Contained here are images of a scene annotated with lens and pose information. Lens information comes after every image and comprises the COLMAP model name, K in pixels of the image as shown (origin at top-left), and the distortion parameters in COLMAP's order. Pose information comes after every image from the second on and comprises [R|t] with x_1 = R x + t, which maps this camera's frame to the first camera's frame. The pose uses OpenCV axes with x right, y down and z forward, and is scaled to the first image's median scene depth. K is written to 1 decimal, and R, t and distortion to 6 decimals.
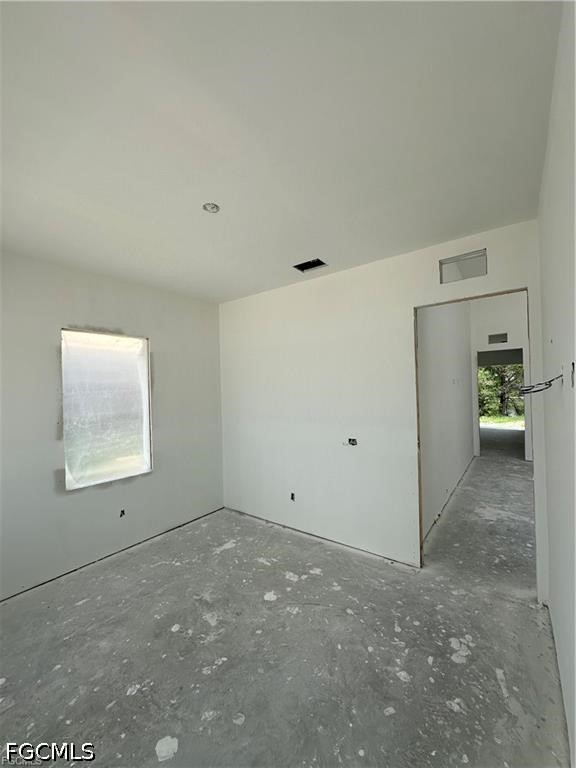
lens RADIAL K [[307.1, 0, 286.9], [0, 307.1, 384.5], [0, 0, 1]] dist [-0.005772, 0.001330]
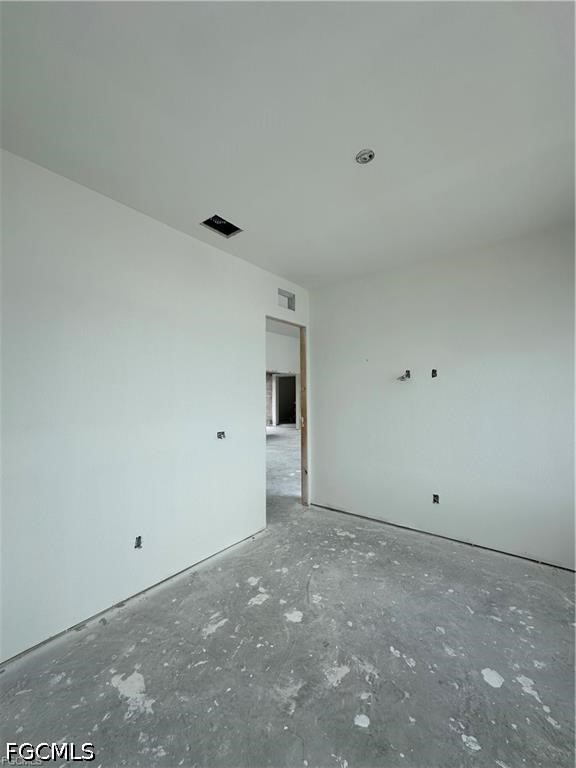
lens RADIAL K [[307.1, 0, 287.0], [0, 307.1, 385.5], [0, 0, 1]] dist [-0.005772, 0.001330]
pose [[0.020804, 0.056171, 0.998204, -0.997799], [-0.005210, 0.998413, -0.056074, 0.123022], [-0.999770, -0.004034, 0.021064, 1.093132]]
